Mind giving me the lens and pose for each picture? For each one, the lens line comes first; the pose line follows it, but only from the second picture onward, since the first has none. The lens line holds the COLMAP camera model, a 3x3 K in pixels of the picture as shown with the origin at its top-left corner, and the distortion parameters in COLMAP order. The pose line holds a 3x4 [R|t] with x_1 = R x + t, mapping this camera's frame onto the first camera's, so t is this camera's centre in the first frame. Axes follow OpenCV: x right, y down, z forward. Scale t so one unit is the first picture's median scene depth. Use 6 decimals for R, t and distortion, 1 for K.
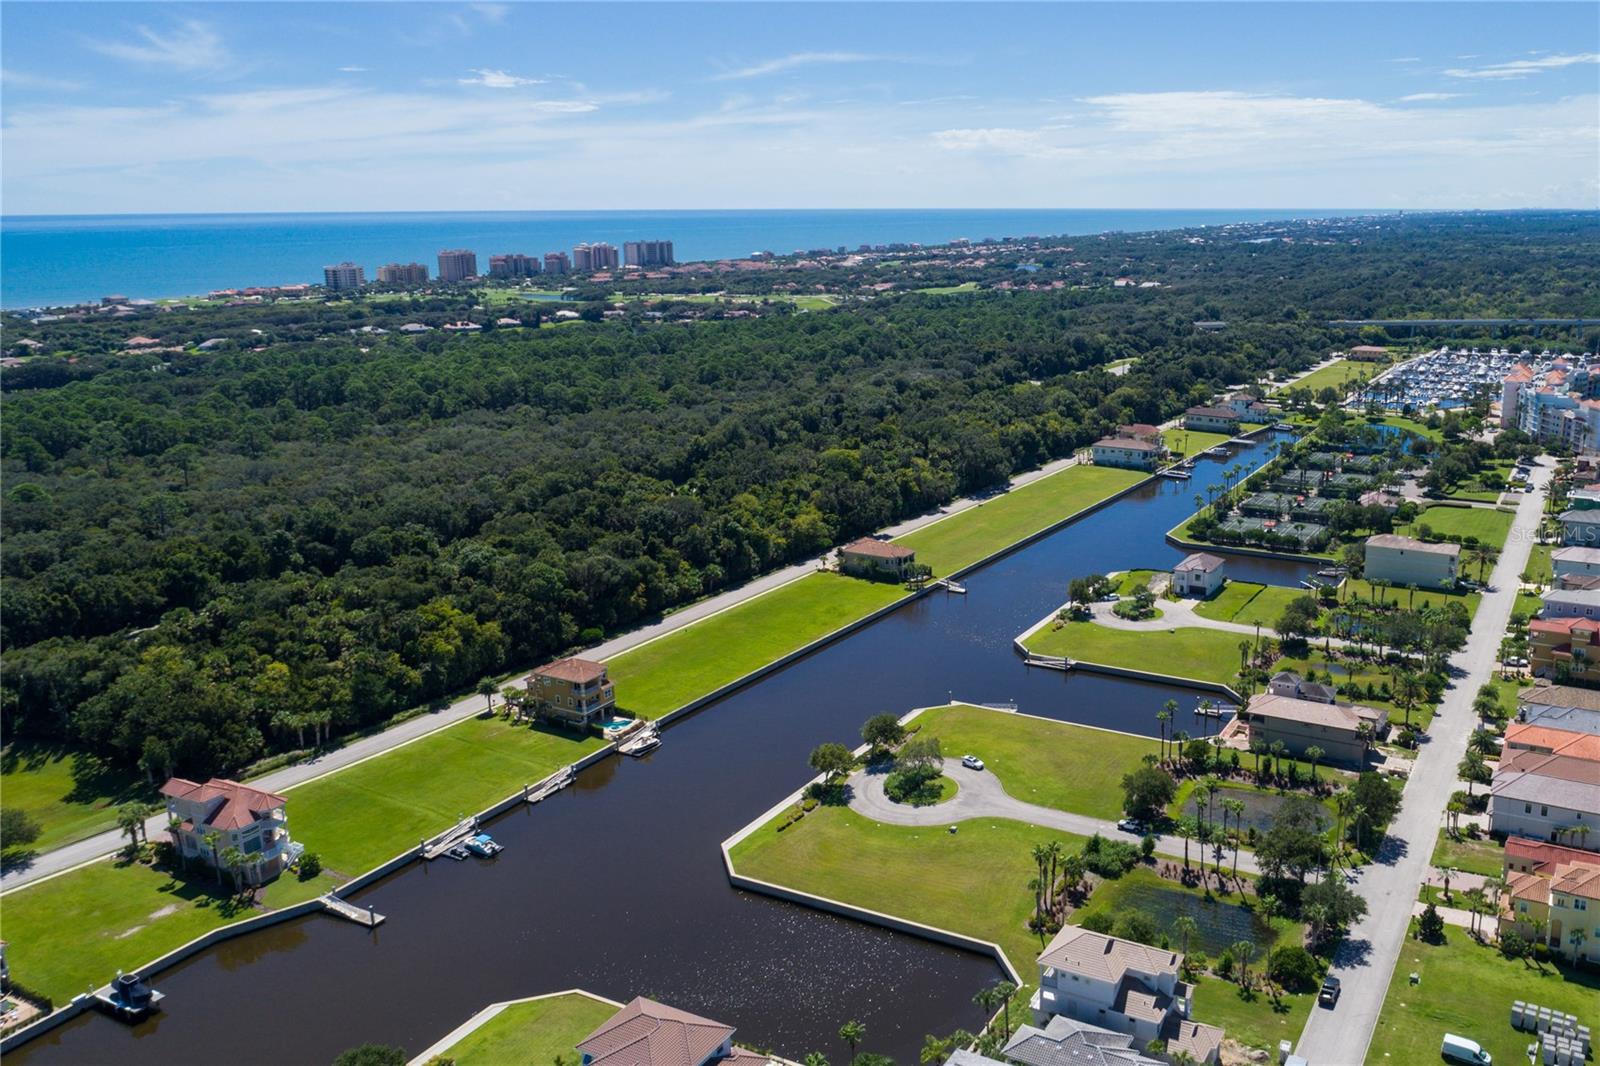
lens RADIAL K [[1365.0, 0, 935.1], [0, 1365.0, 531.9], [0, 0, 1]] dist [-0.009872, 0.012024]
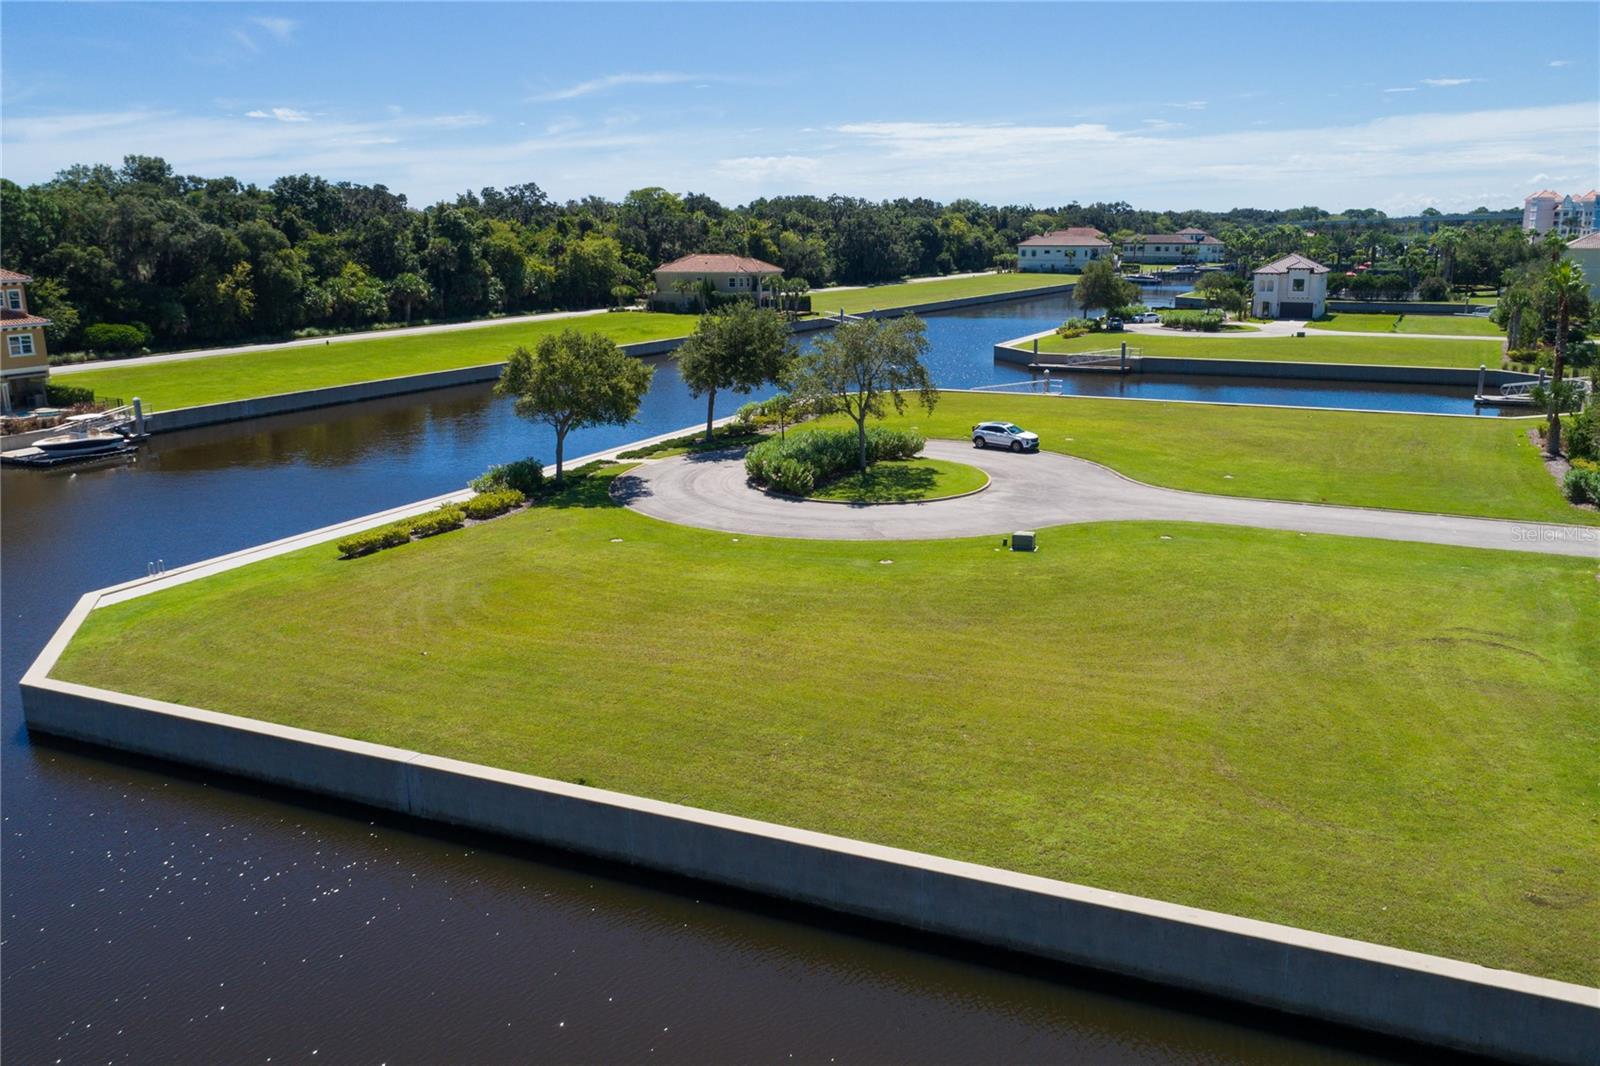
lens RADIAL K [[1317.2, 0, 849.1], [0, 1317.2, 534.2], [0, 0, 1]] dist [-0.006525, -0.002454]
pose [[0.998015, -0.009215, 0.062291, -0.023083], [0.010371, 0.999780, -0.018249, 0.145421], [-0.062109, 0.018859, 0.997891, 0.490252]]
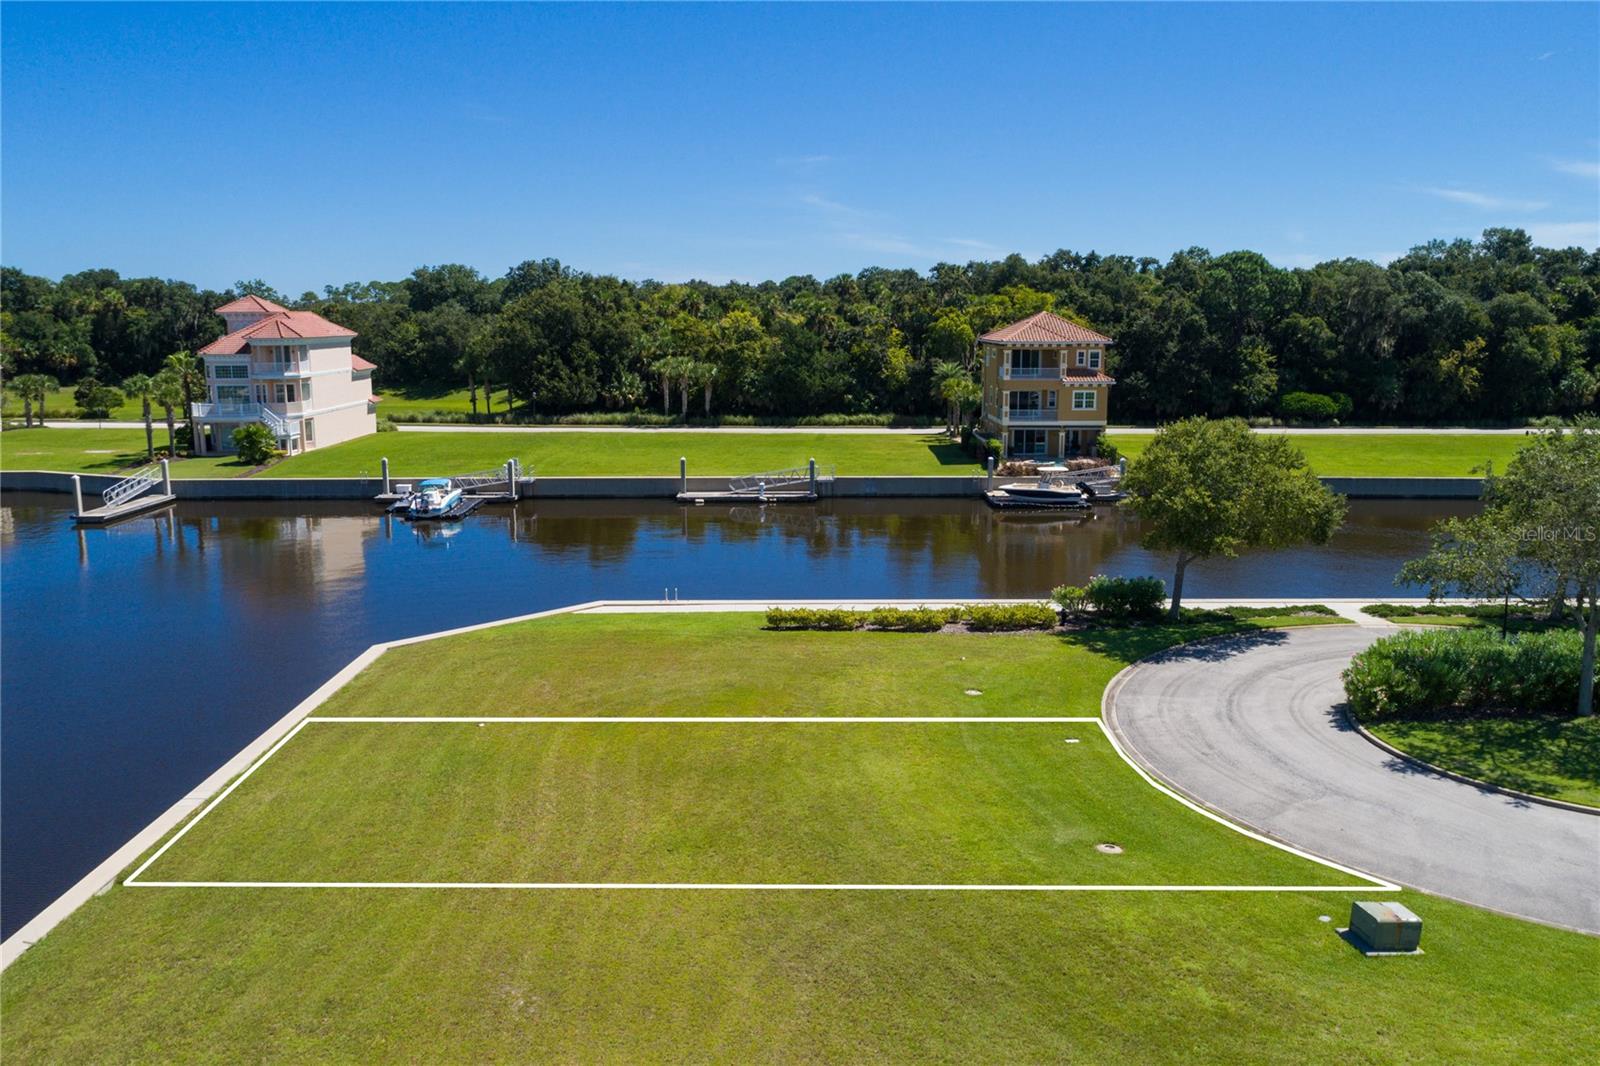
lens RADIAL K [[1285.9, 0, 800.0], [0, 1285.9, 533.0], [0, 0, 1]] dist [-0.005361, 0.003271]
pose [[0.477473, 0.164569, -0.863097, 0.056171], [-0.225898, 0.972276, 0.060418, 0.123548], [0.849111, 0.166124, 0.501411, 0.585100]]
